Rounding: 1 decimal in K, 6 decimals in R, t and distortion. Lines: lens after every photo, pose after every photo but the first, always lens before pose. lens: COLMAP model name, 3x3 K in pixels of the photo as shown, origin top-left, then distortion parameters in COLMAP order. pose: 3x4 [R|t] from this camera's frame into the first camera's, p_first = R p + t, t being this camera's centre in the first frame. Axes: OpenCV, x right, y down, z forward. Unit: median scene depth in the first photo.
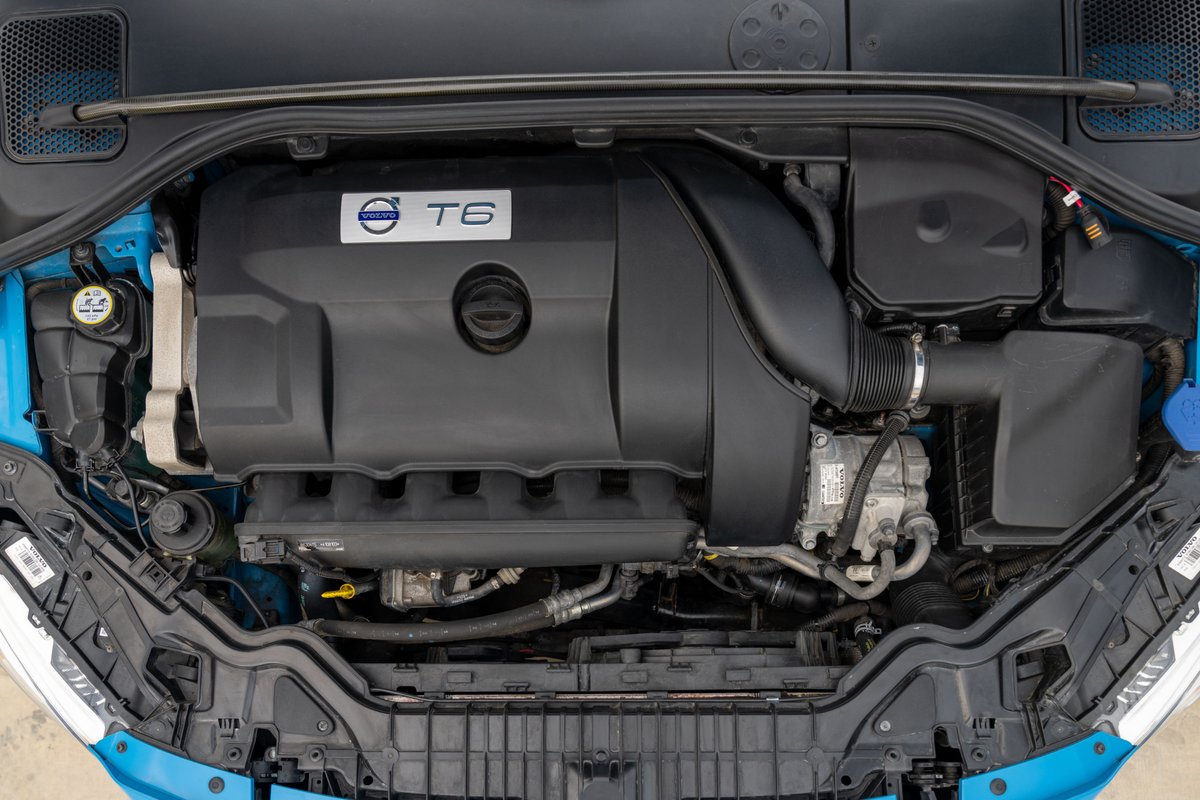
lens RADIAL K [[480.0, 0, 598.6], [0, 480.0, 386.1], [0, 0, 1]] dist [-0.002379, -0.000258]
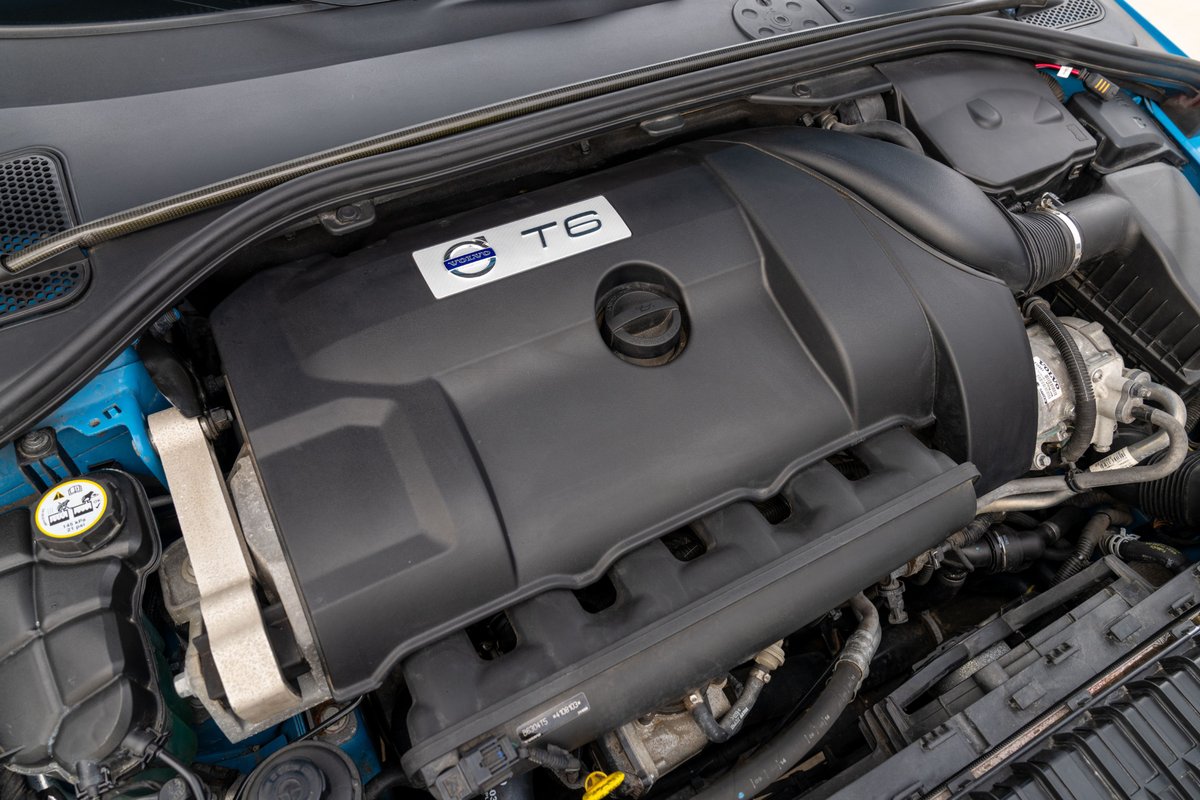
lens RADIAL K [[480.0, 0, 598.6], [0, 480.0, 386.1], [0, 0, 1]] dist [-0.002379, -0.000258]
pose [[0.915765, -0.337692, 0.217575, -0.499937], [0.382097, 0.899411, -0.212278, 0.091369], [-0.124005, 0.277531, 0.952680, 0.257205]]
